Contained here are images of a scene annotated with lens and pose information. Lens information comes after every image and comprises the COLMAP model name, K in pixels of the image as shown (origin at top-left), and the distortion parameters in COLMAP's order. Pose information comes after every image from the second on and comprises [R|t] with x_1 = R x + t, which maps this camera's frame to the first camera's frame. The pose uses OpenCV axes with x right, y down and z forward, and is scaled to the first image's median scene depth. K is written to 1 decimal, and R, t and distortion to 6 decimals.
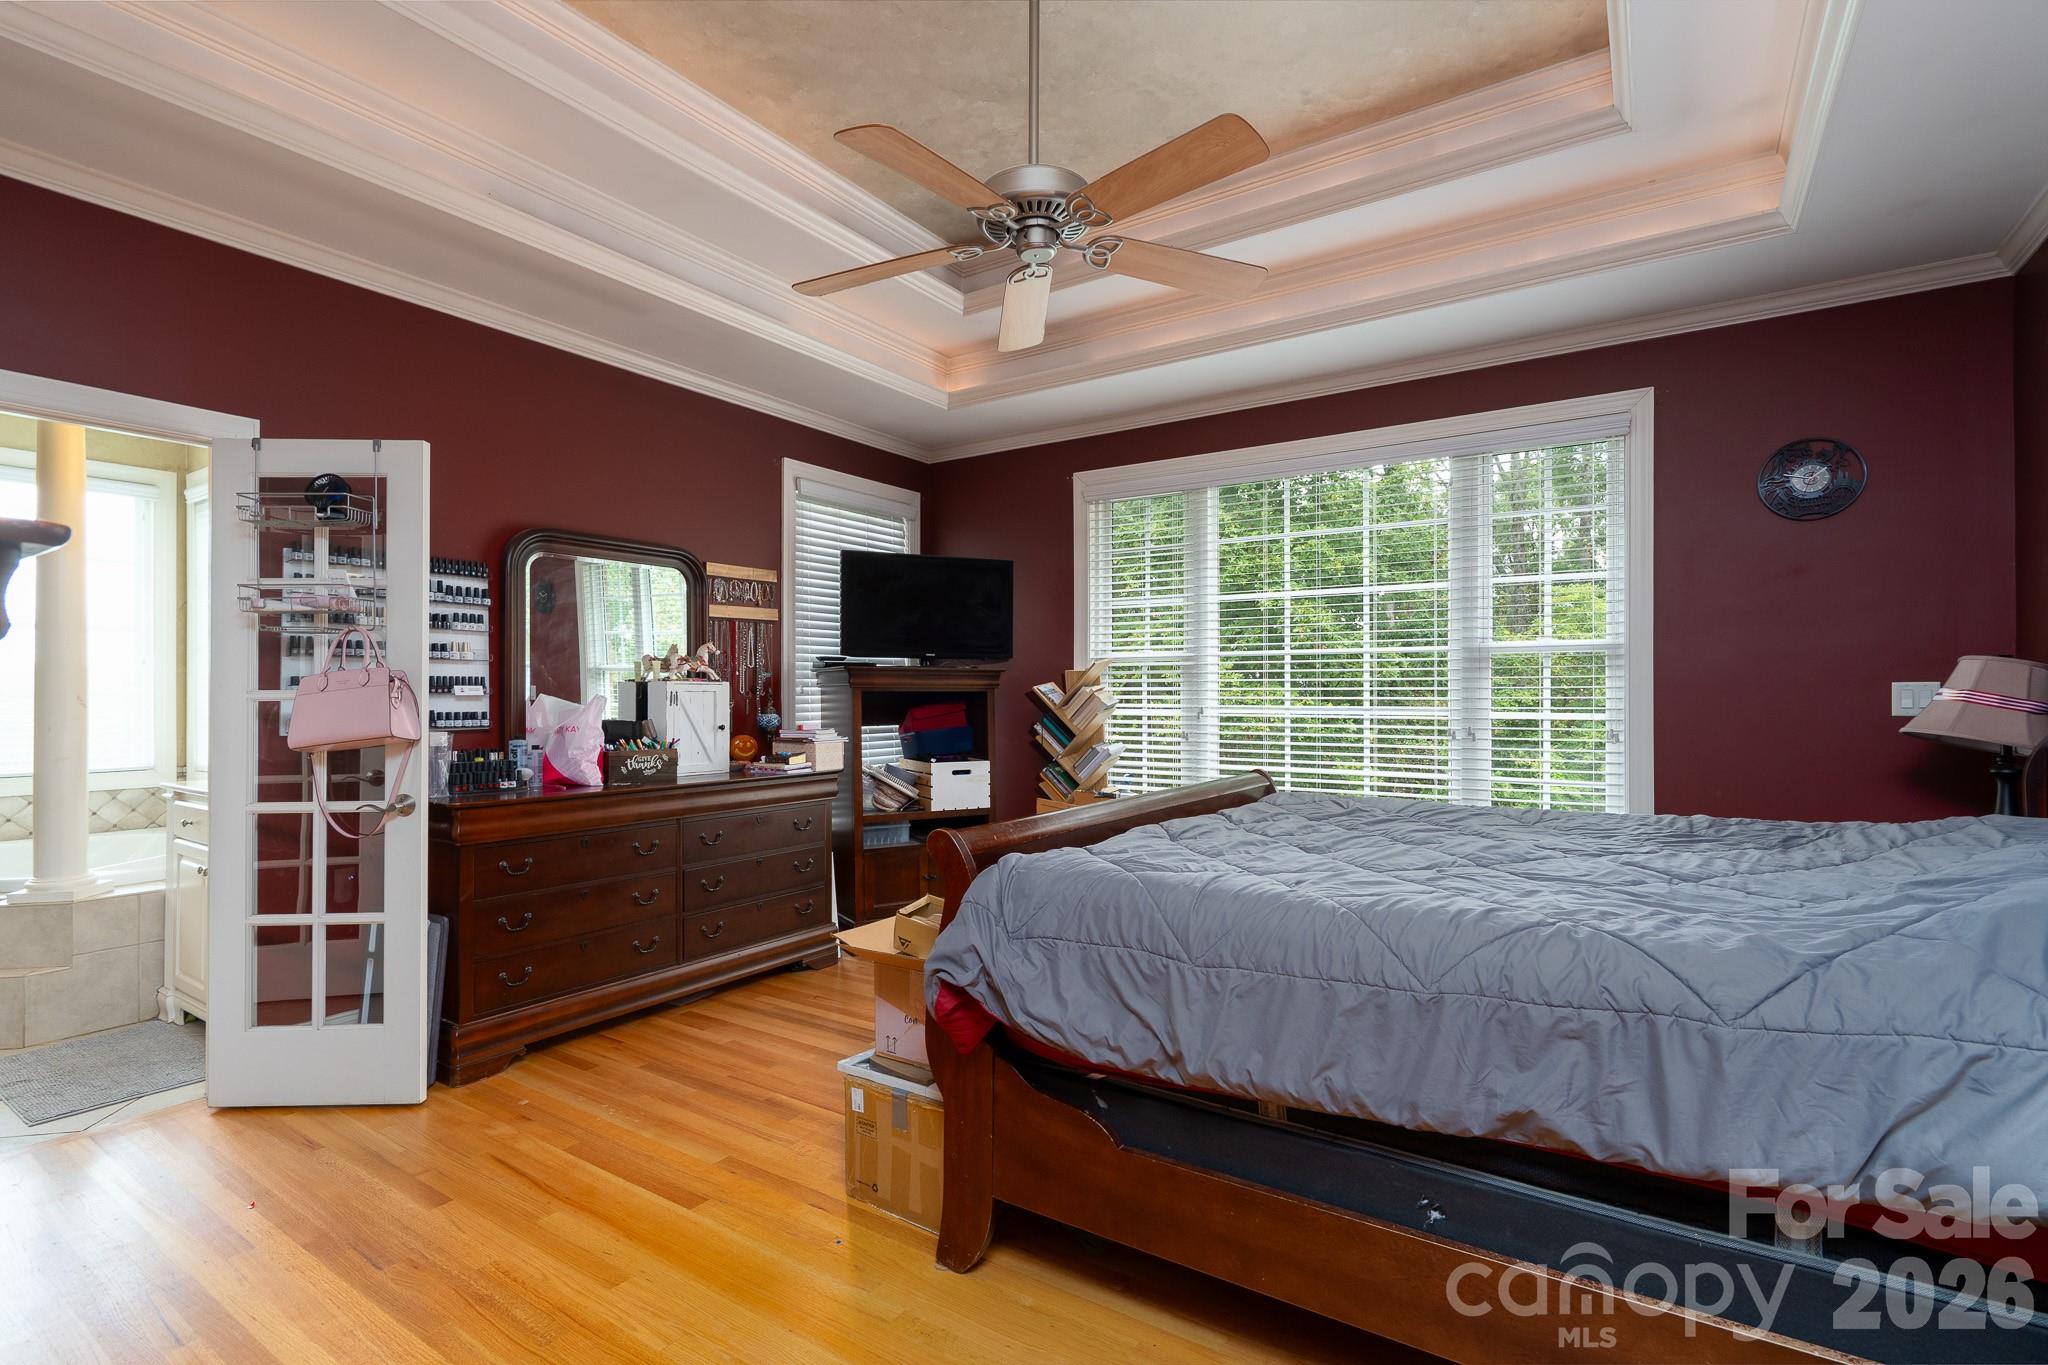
lens RADIAL K [[938.8, 0, 1034.0], [0, 938.8, 680.2], [0, 0, 1]] dist [-0.005080, 0.000790]
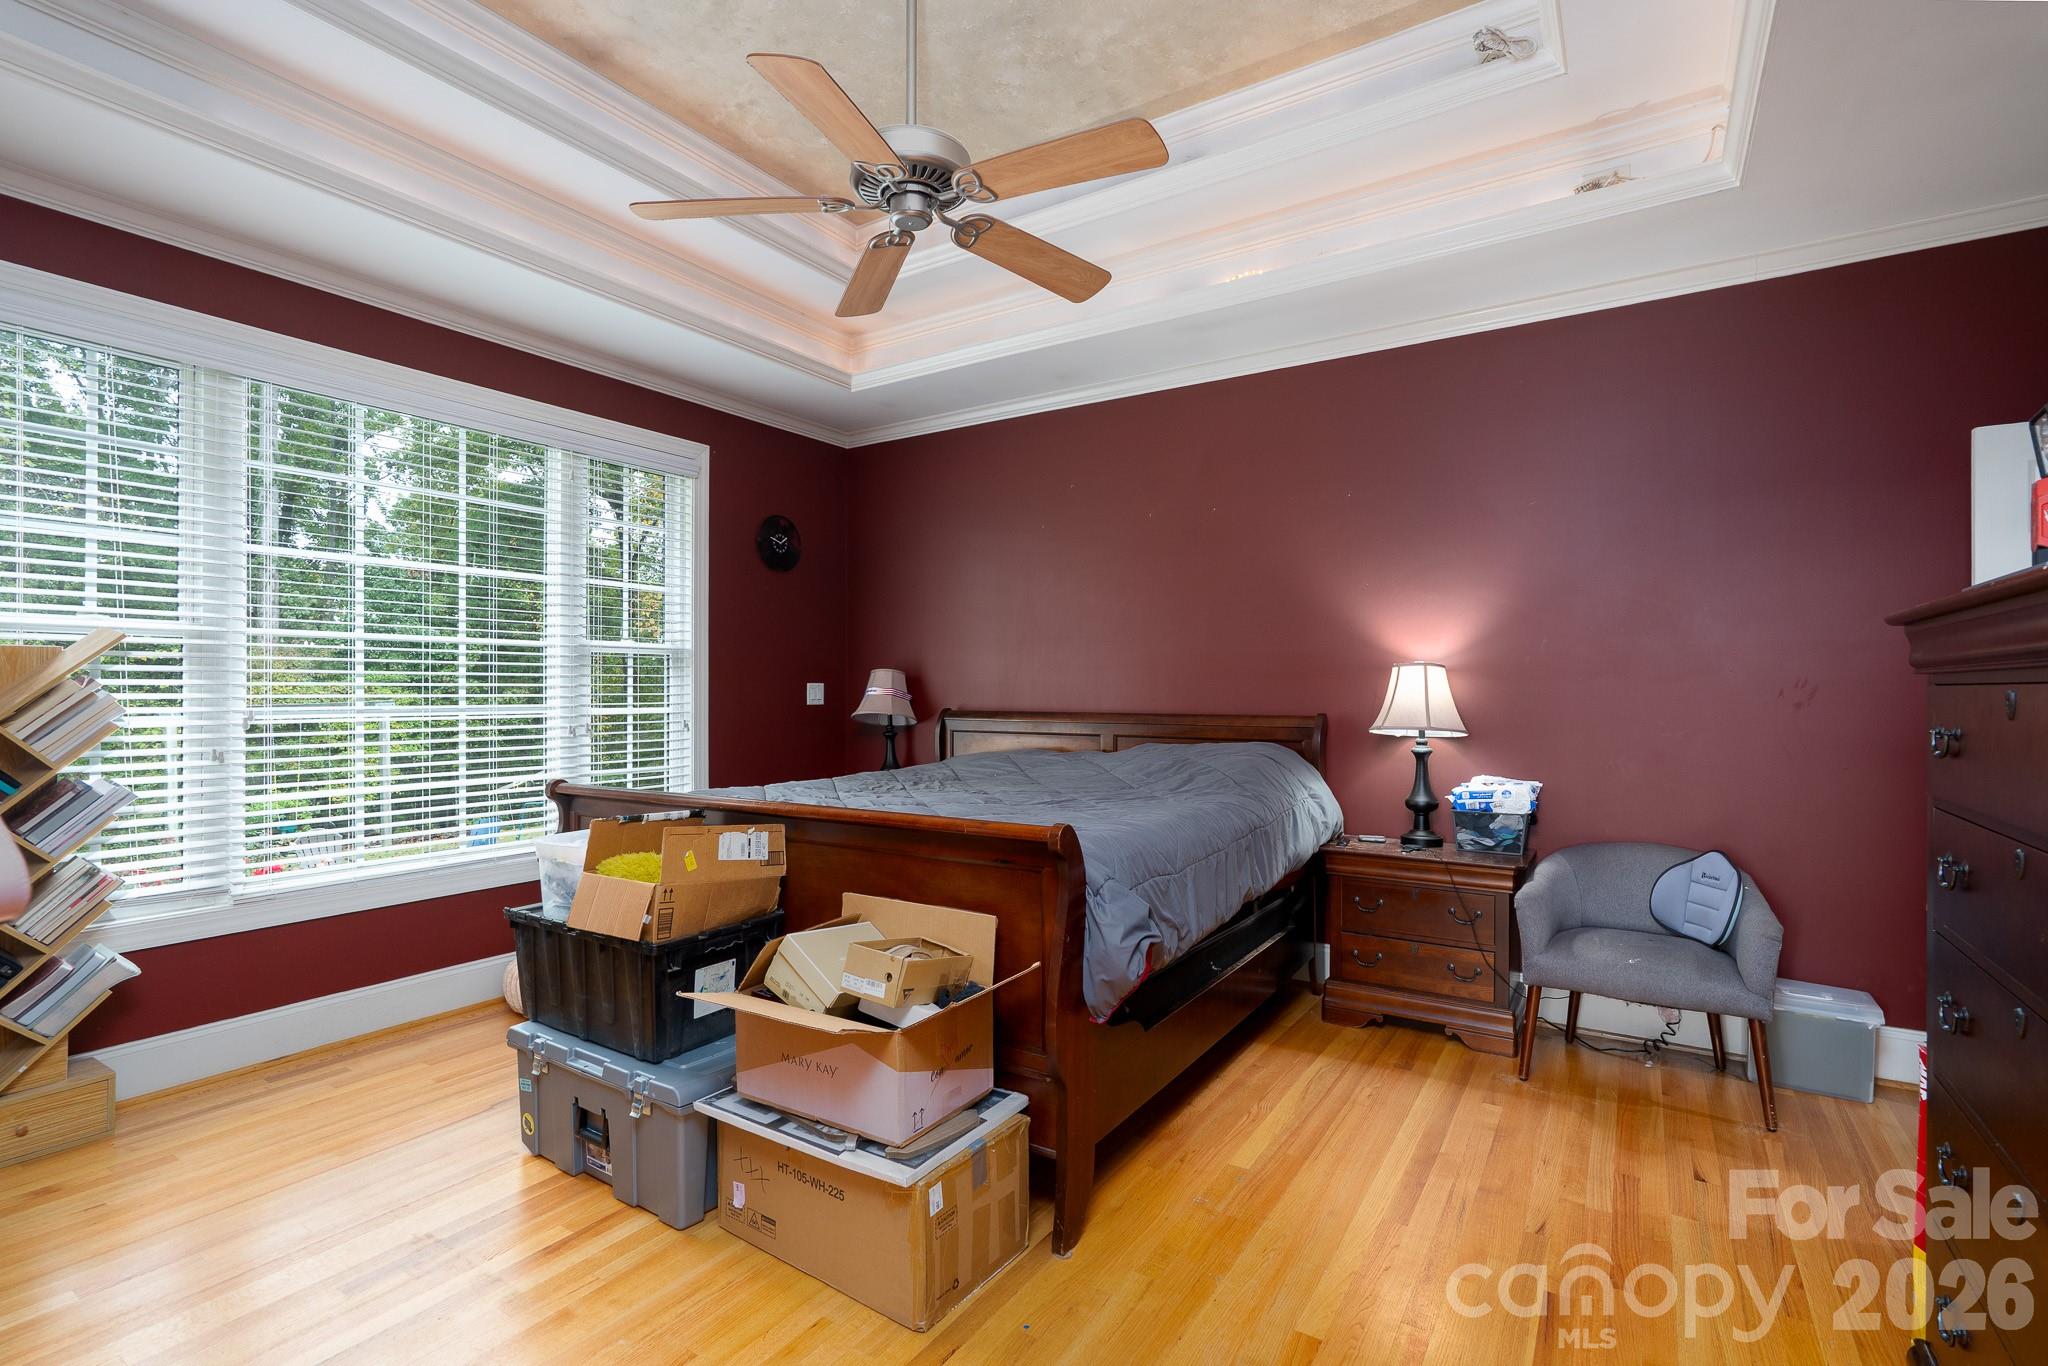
lens RADIAL K [[938.8, 0, 1031.5], [0, 938.8, 692.9], [0, 0, 1]] dist [-0.005080, 0.000790]
pose [[-0.003251, 0.002154, 0.999992, -0.552600], [-0.007764, 0.999967, -0.002179, 0.015447], [-0.999965, -0.007771, -0.003234, 0.527801]]
